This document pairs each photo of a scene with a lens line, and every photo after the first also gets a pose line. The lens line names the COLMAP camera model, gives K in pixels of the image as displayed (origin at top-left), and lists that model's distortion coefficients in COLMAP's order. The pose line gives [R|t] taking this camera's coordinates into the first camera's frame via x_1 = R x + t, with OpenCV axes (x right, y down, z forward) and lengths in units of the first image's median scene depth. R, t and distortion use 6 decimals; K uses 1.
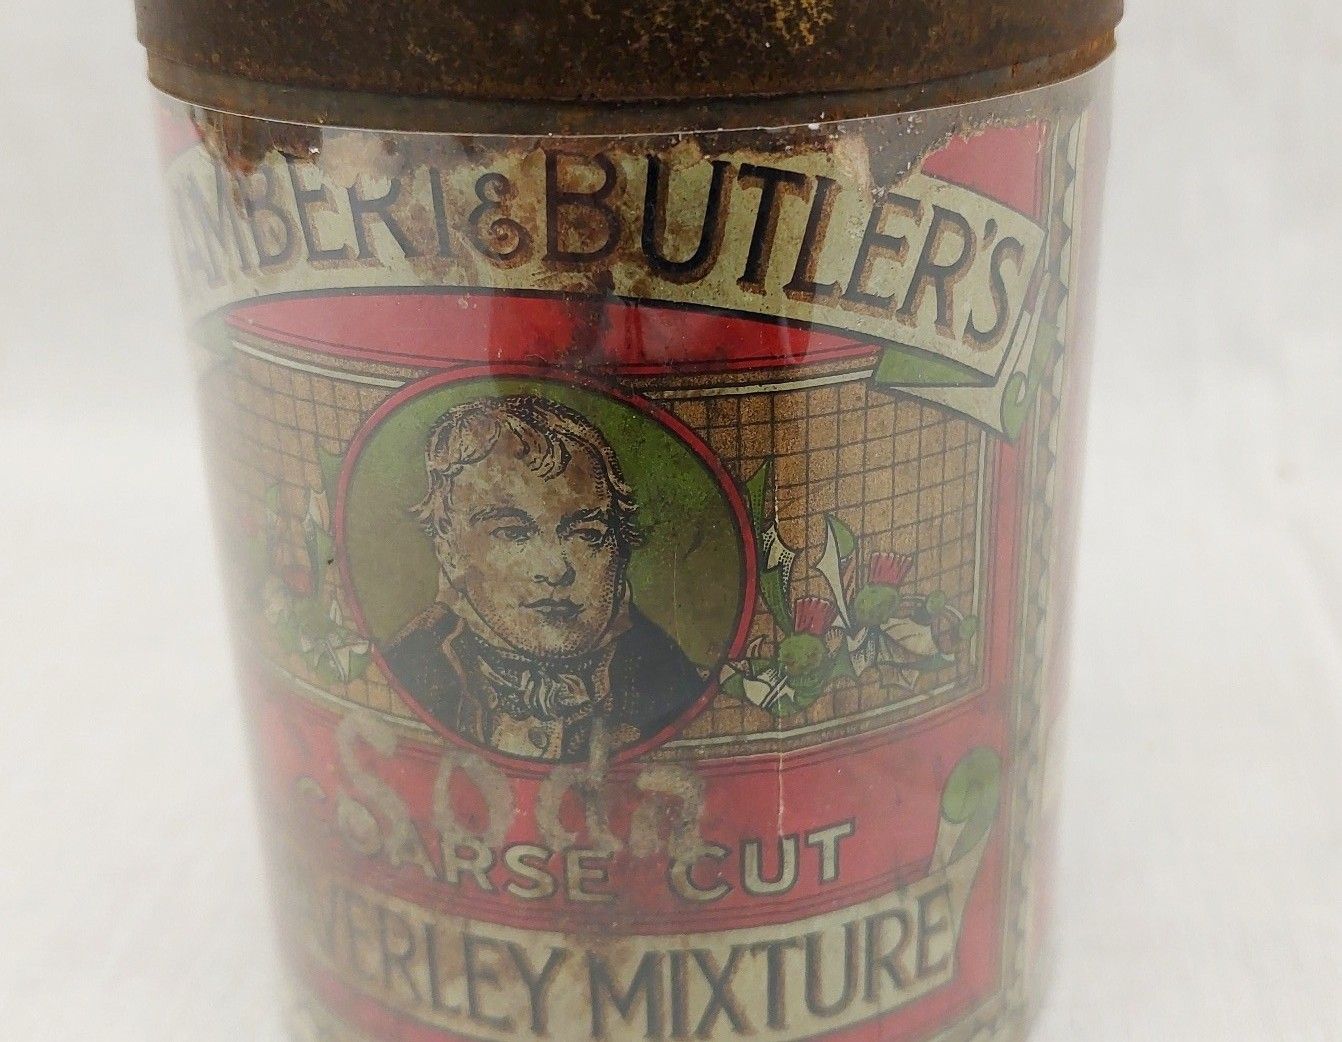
lens RADIAL K [[1661.1, 0, 709.8], [0, 1661.1, 520.7], [0, 0, 1]] dist [0.115311, -1.380057]
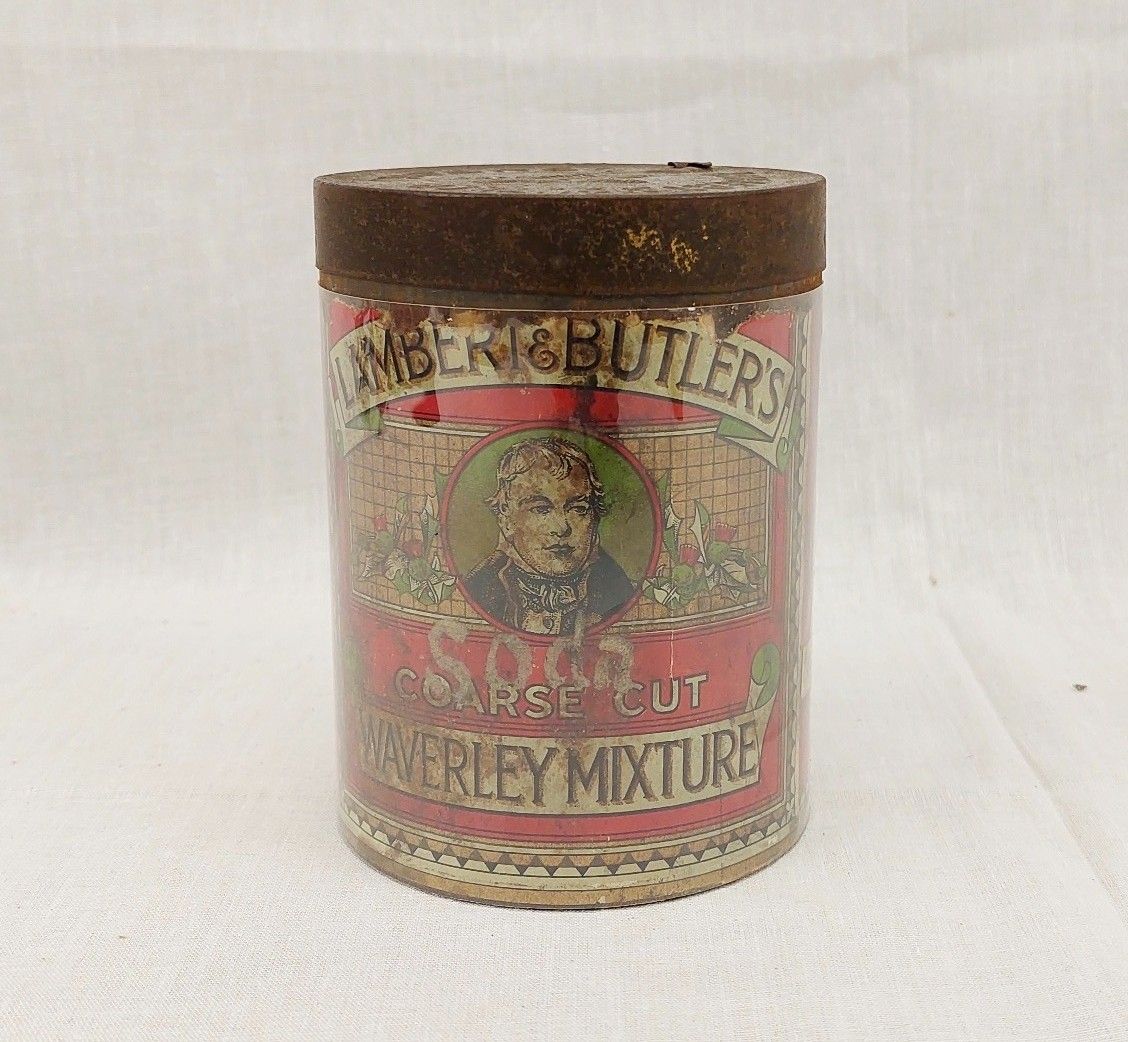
lens RADIAL K [[1511.3, 0, 564.0], [0, 1511.3, 521.0], [0, 0, 1]] dist [-0.153719, -0.007369]
pose [[0.996030, -0.006688, 0.088763, -0.244650], [0.022125, 0.984481, -0.174089, 0.327504], [-0.086221, 0.175362, 0.980721, -0.751010]]
